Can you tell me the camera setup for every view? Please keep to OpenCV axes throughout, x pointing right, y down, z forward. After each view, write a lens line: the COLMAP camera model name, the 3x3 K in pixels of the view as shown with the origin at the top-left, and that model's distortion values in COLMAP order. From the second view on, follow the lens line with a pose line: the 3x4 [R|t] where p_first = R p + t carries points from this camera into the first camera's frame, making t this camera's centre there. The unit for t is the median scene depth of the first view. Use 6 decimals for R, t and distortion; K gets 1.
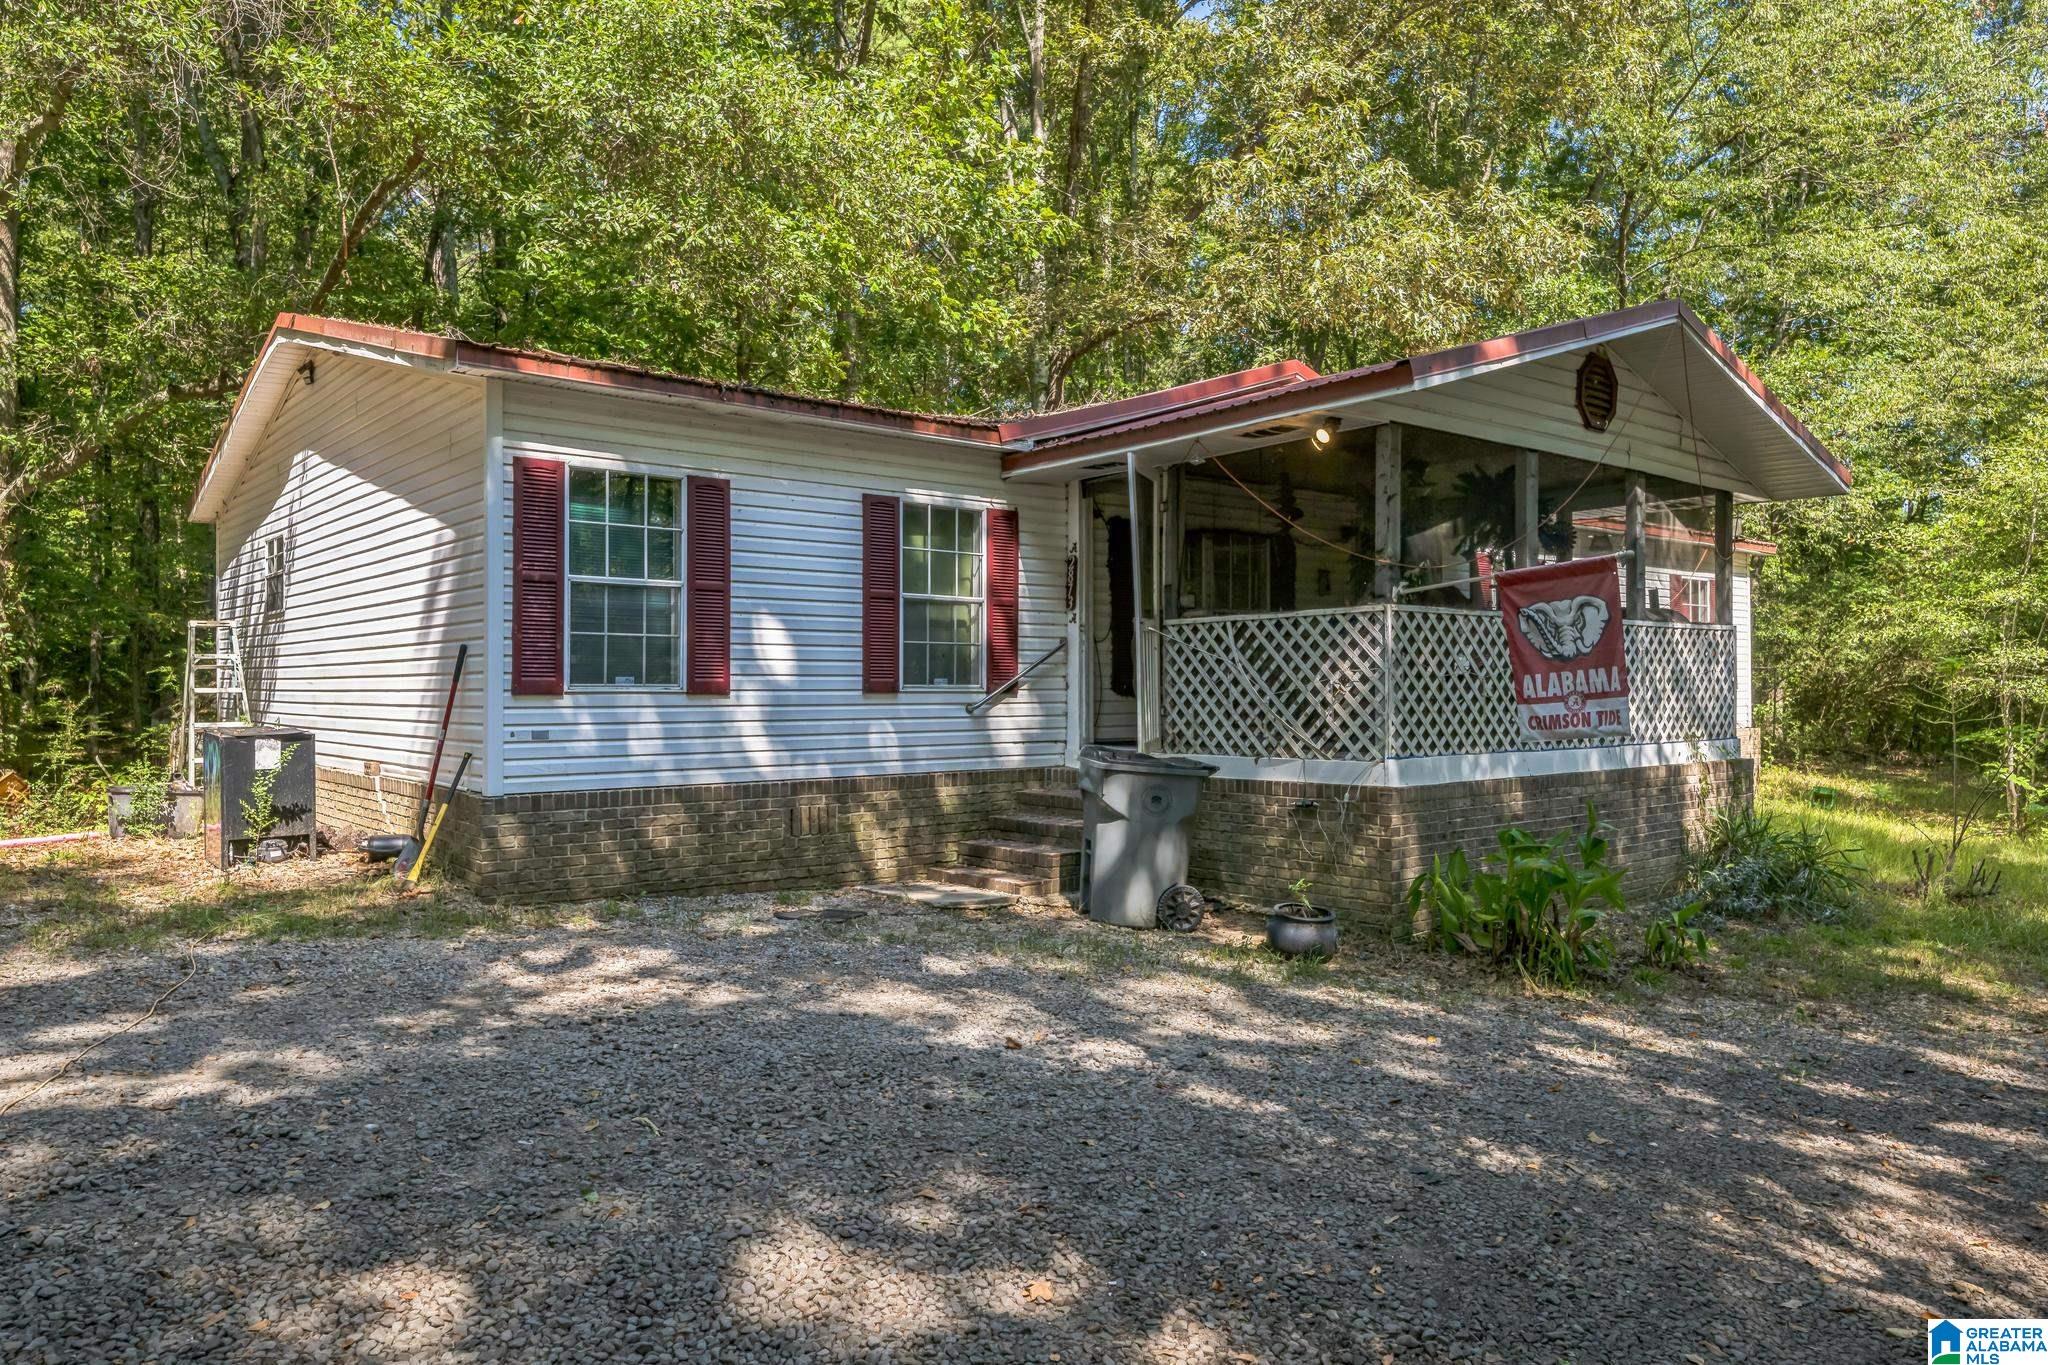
lens RADIAL K [[1382.4, 0, 1021.0], [0, 1382.4, 685.6], [0, 0, 1]] dist [-0.000085, -0.000300]
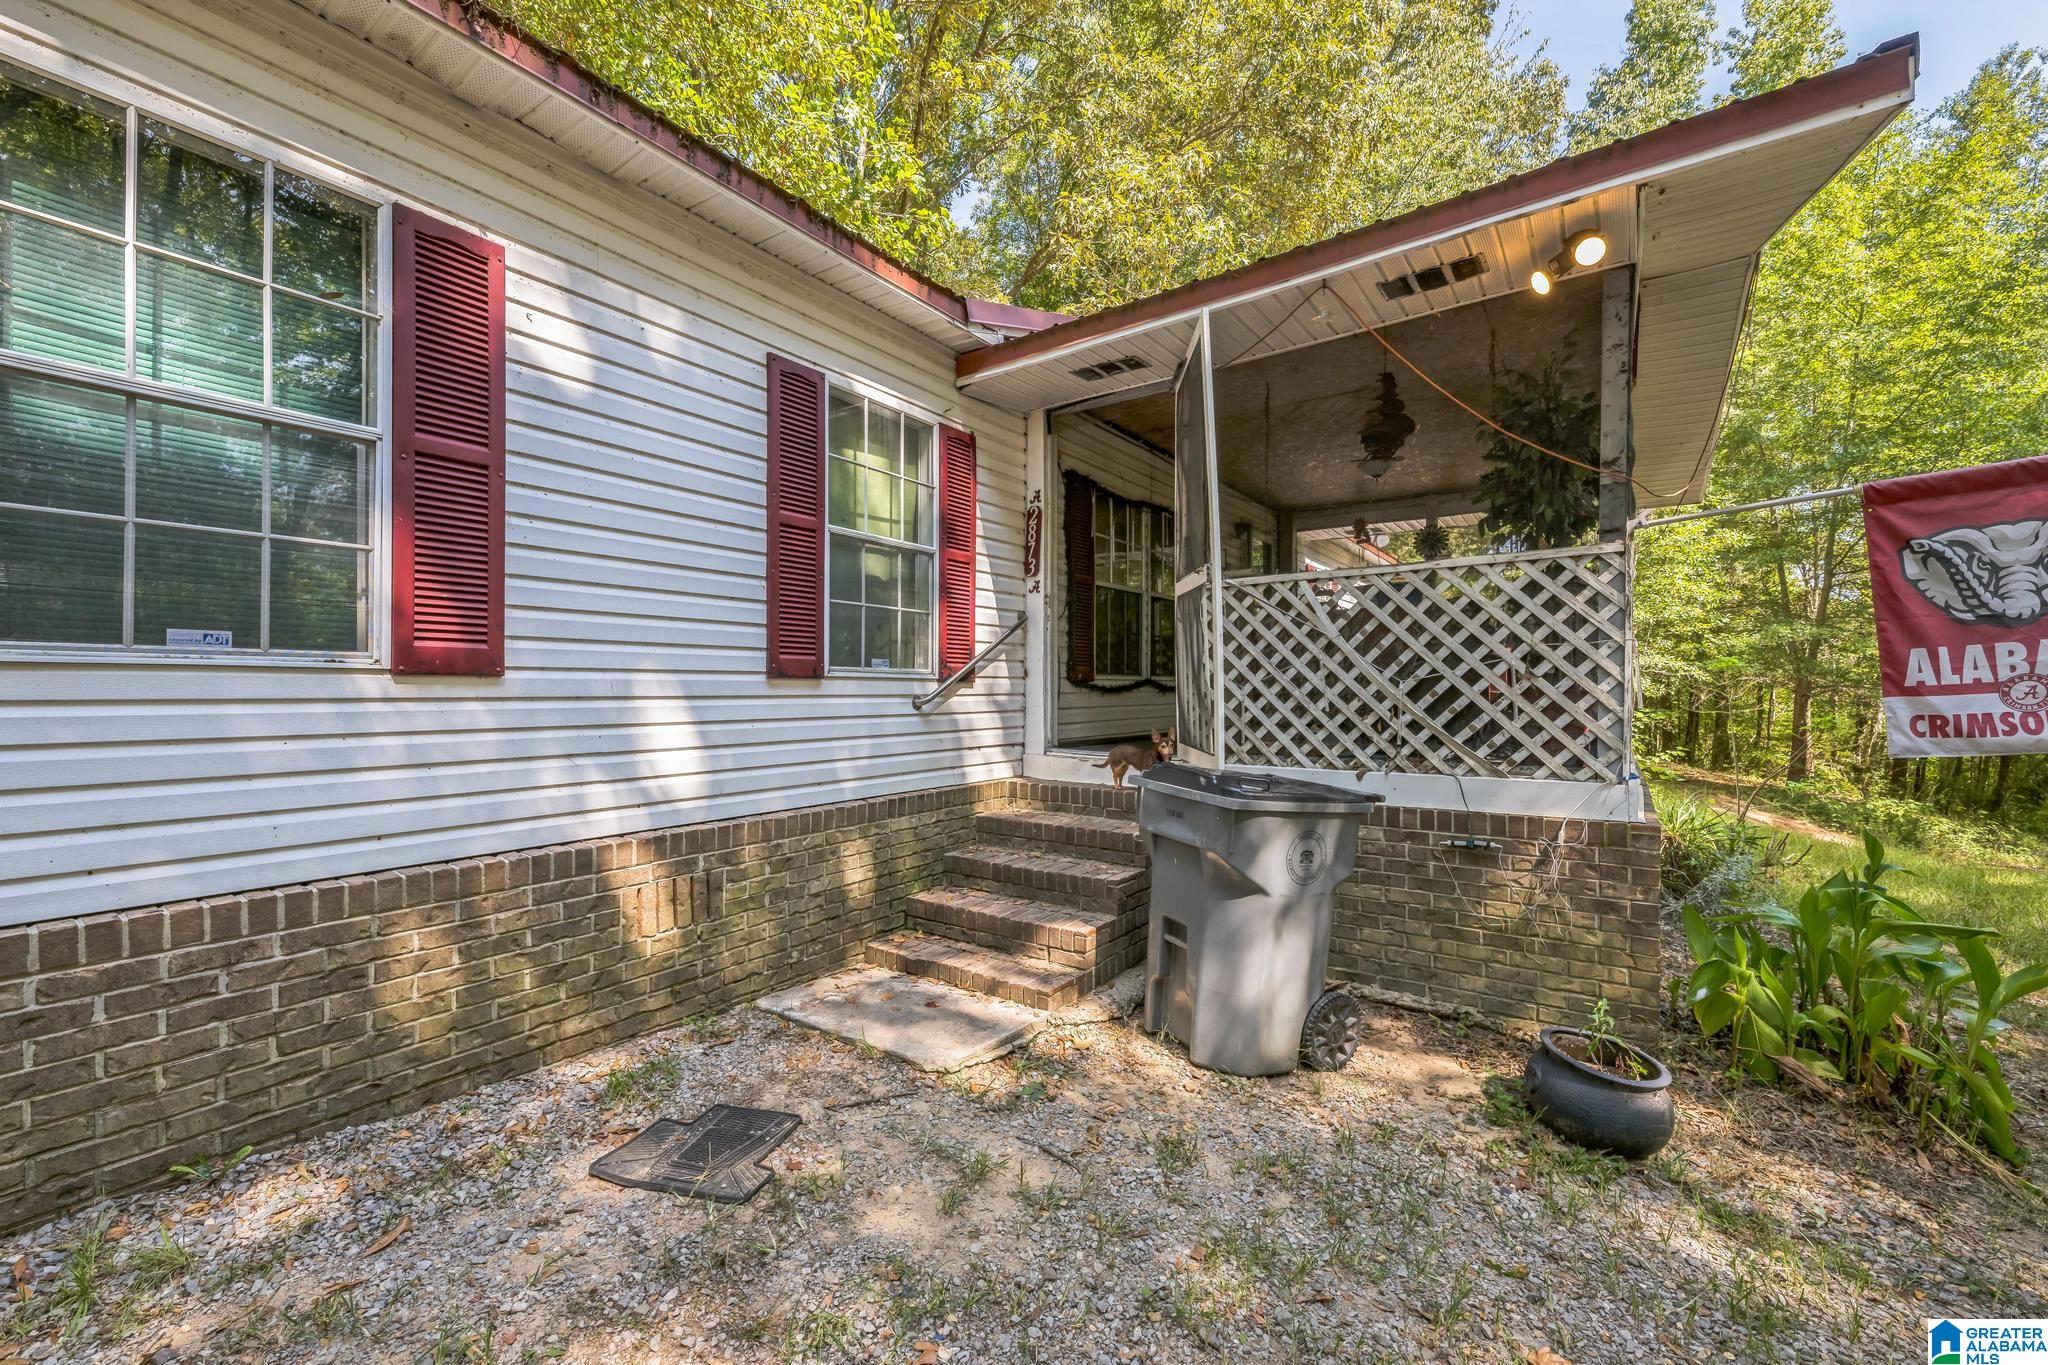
lens RADIAL K [[826.6, 0, 1031.1], [0, 826.6, 691.6], [0, 0, 1]] dist [0.000632, -0.000302]
pose [[0.965214, 0.000860, 0.261461, -0.098353], [-0.002512, 0.999979, 0.005983, 0.009219], [-0.261450, -0.006432, 0.965195, 0.620785]]
